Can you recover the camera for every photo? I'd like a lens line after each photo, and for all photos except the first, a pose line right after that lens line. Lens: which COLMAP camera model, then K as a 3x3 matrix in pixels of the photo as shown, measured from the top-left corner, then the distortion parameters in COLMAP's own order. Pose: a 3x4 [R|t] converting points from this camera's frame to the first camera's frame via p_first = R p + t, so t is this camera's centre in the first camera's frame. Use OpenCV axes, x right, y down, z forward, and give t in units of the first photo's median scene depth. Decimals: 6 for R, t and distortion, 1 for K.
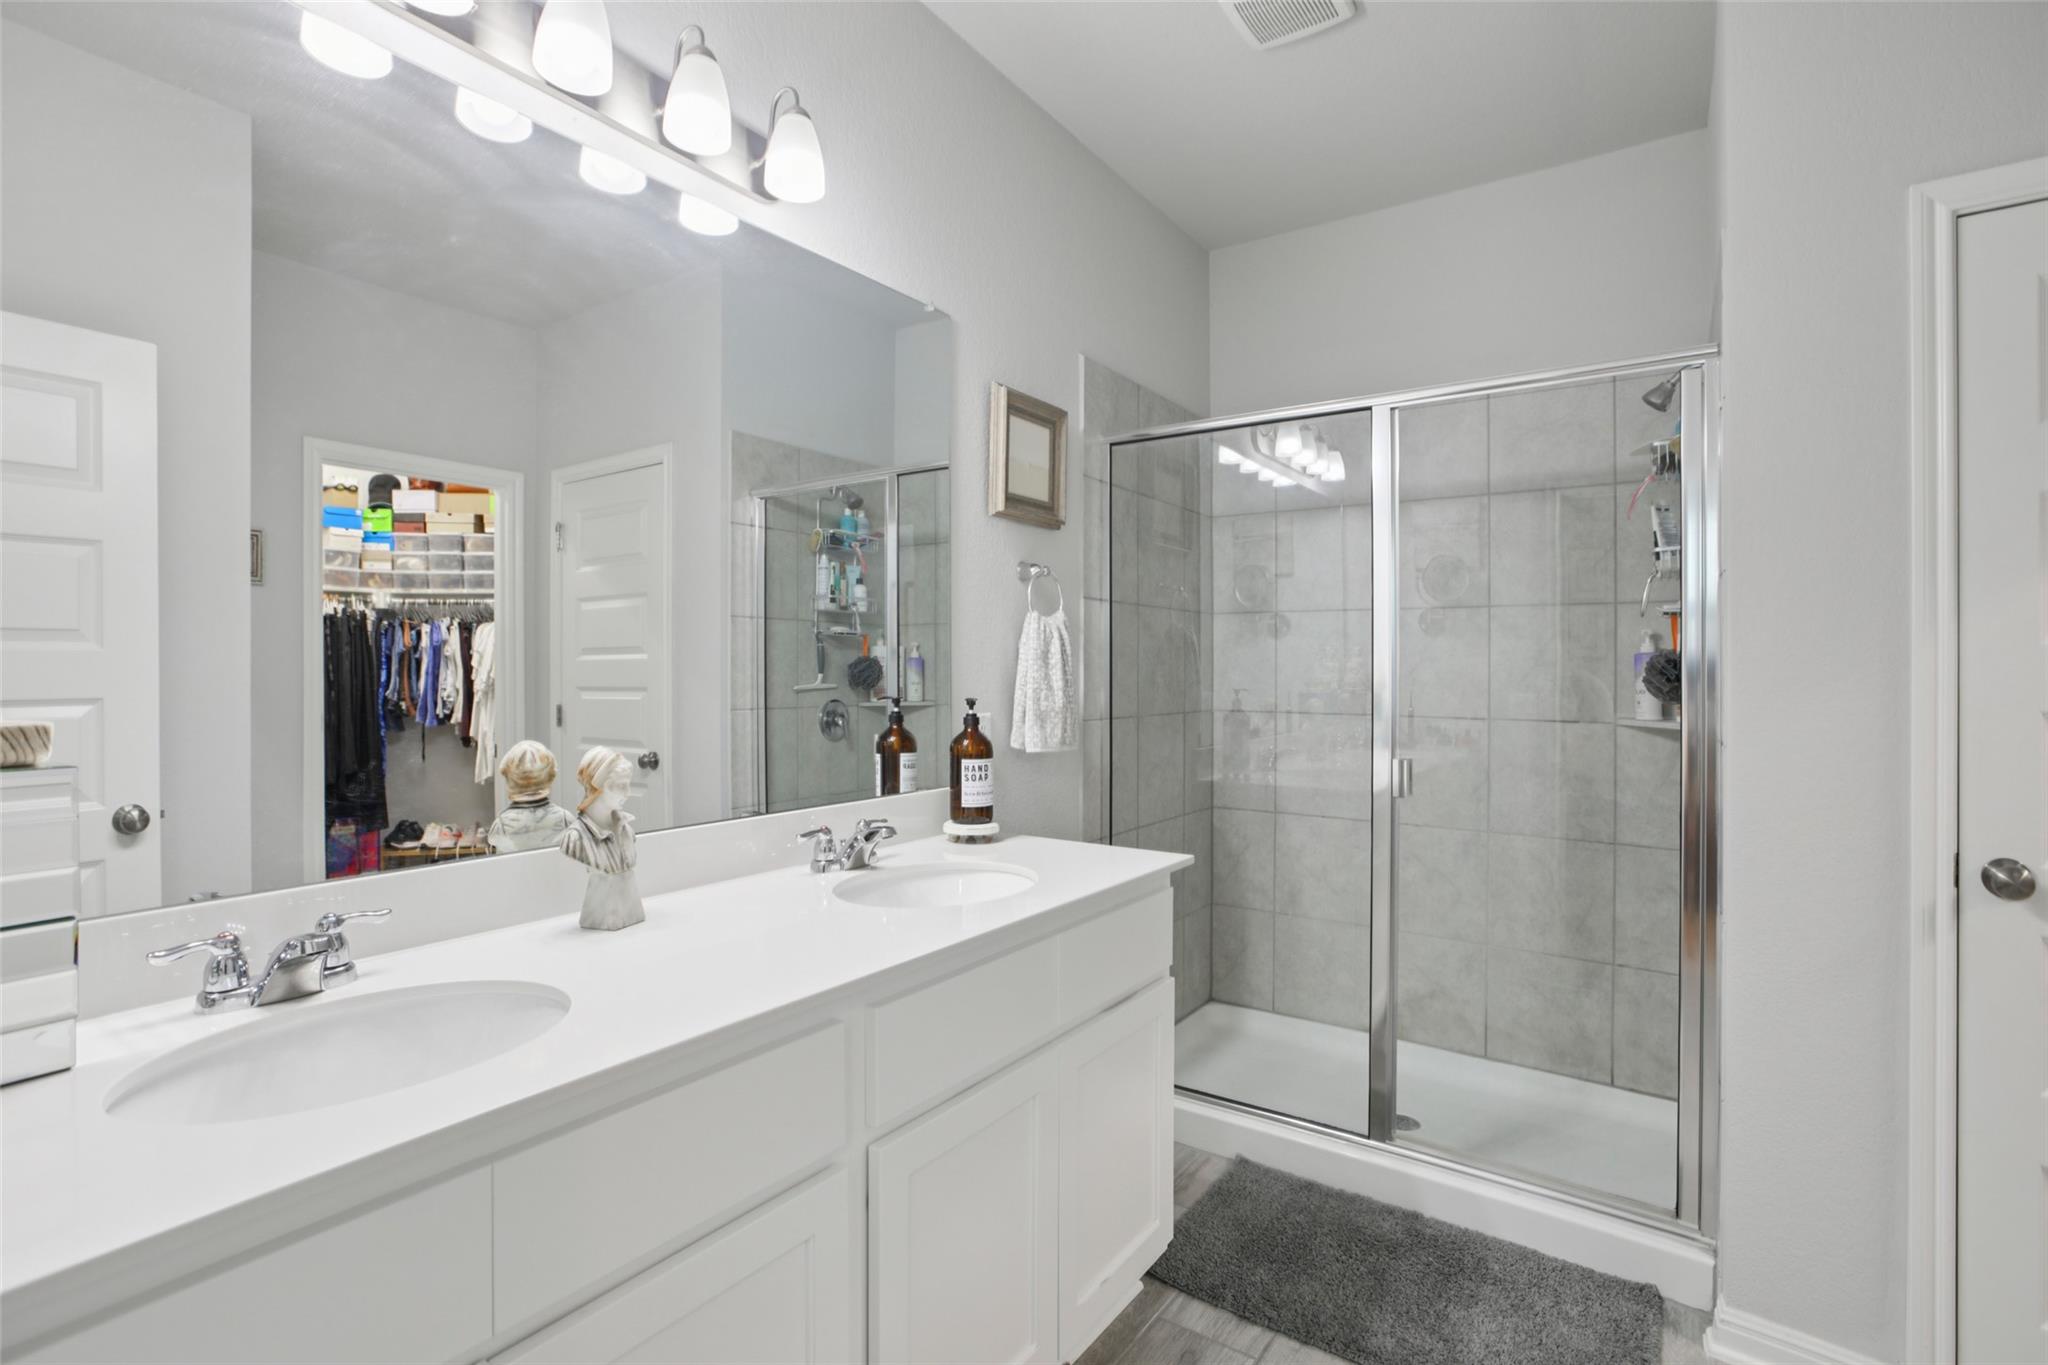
lens RADIAL K [[967.2, 0, 1024.0], [0, 967.2, 682.5], [0, 0, 1]] dist [-0.023561, 0.000181]
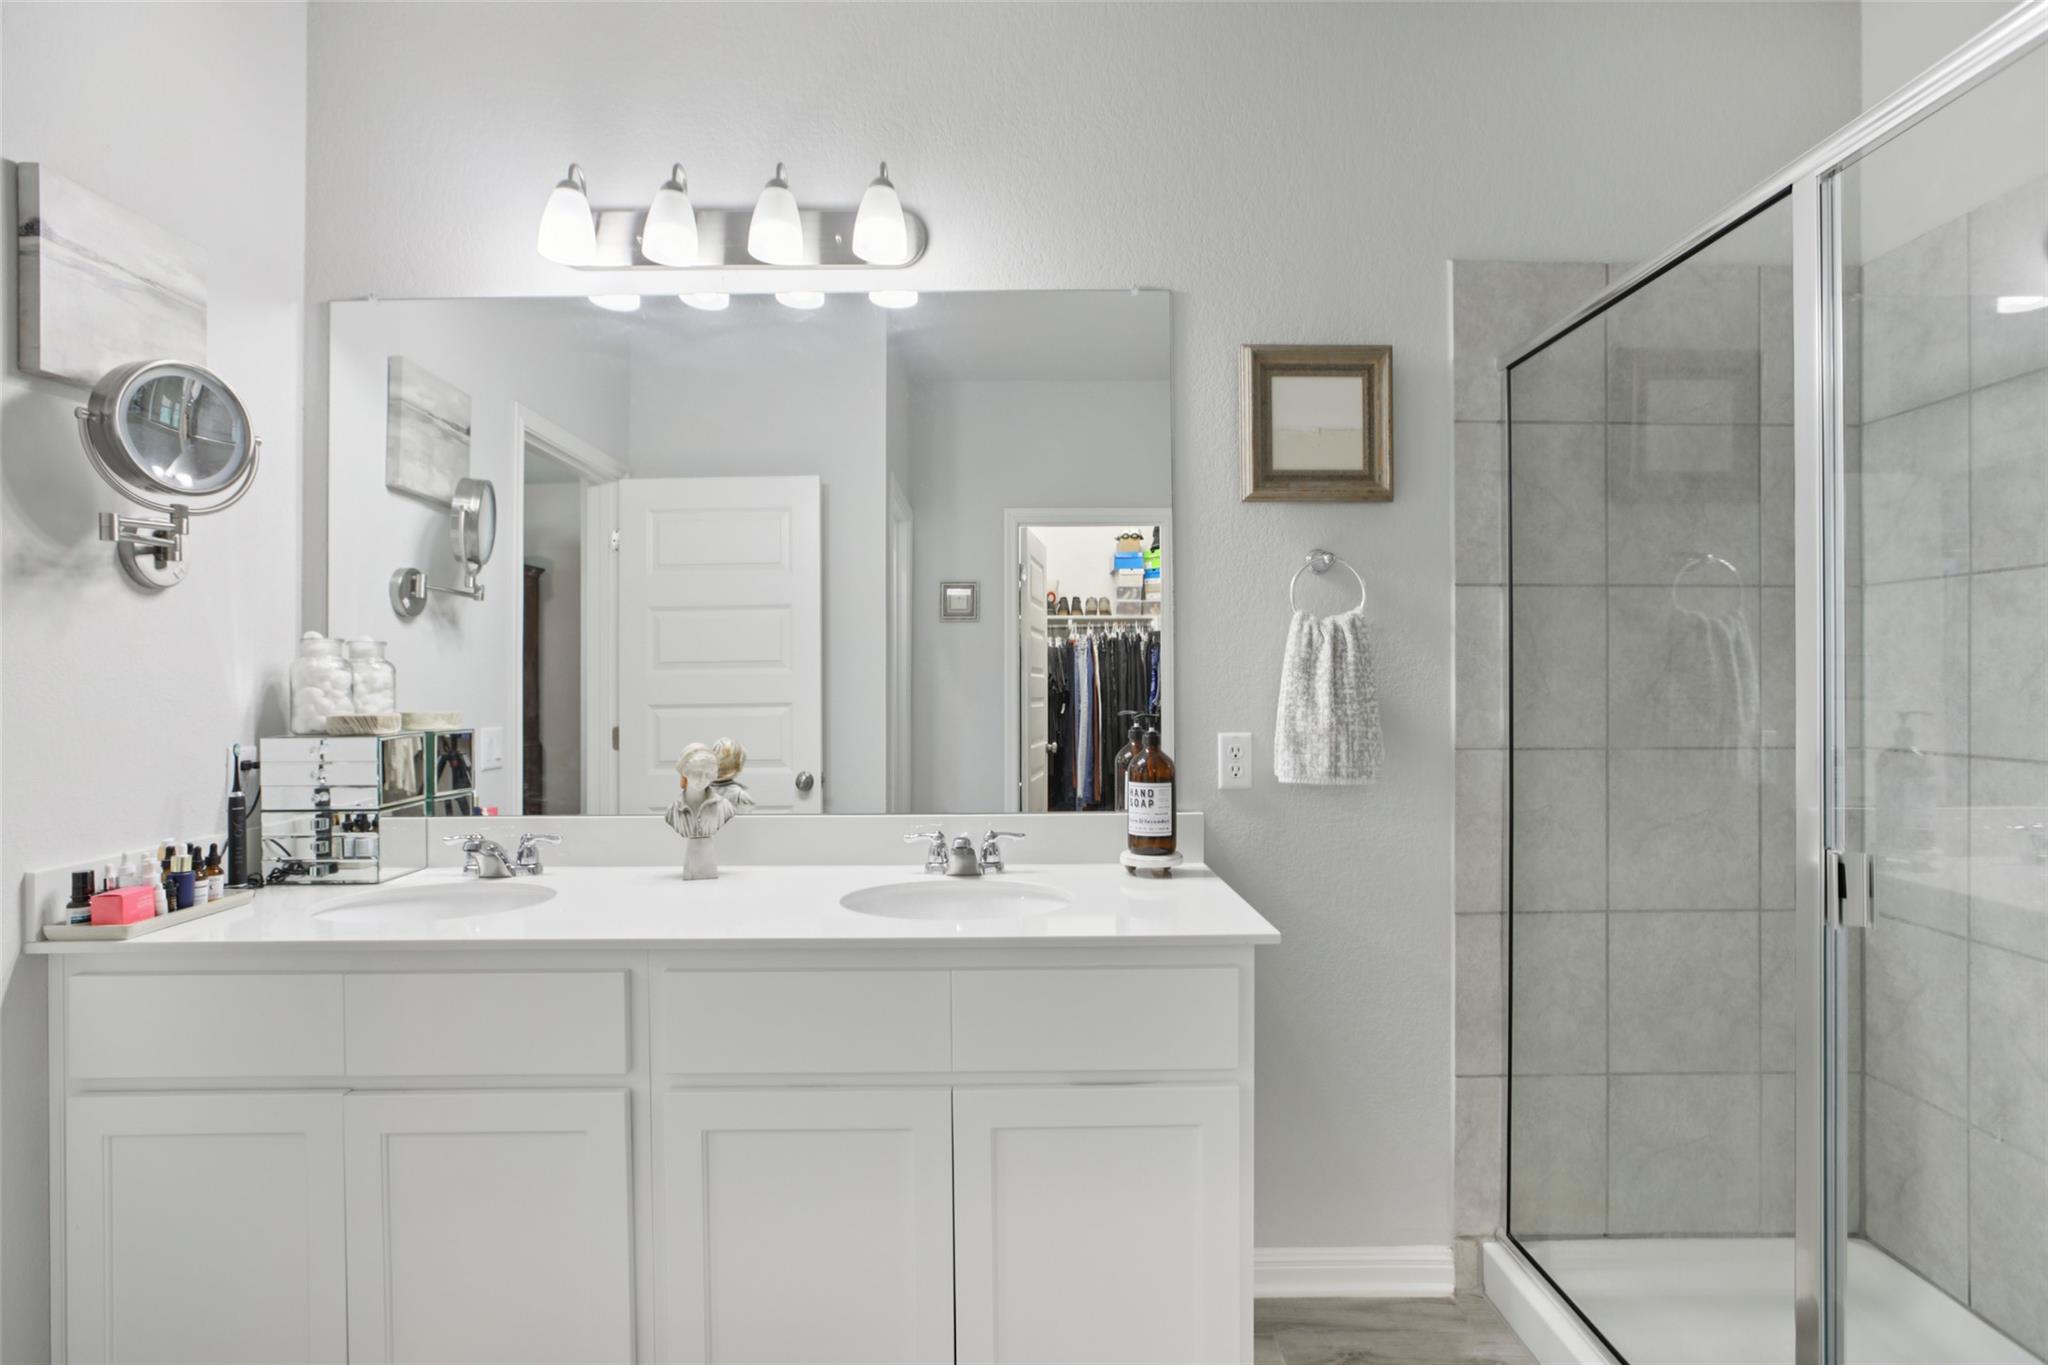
lens RADIAL K [[975.0, 0, 1015.1], [0, 975.0, 668.3], [0, 0, 1]] dist [0.000441, 0.000398]
pose [[0.592043, -0.016425, -0.805739, 0.475657], [-0.003854, 0.999723, -0.023211, -0.004082], [0.805897, 0.016847, 0.591816, 0.287309]]
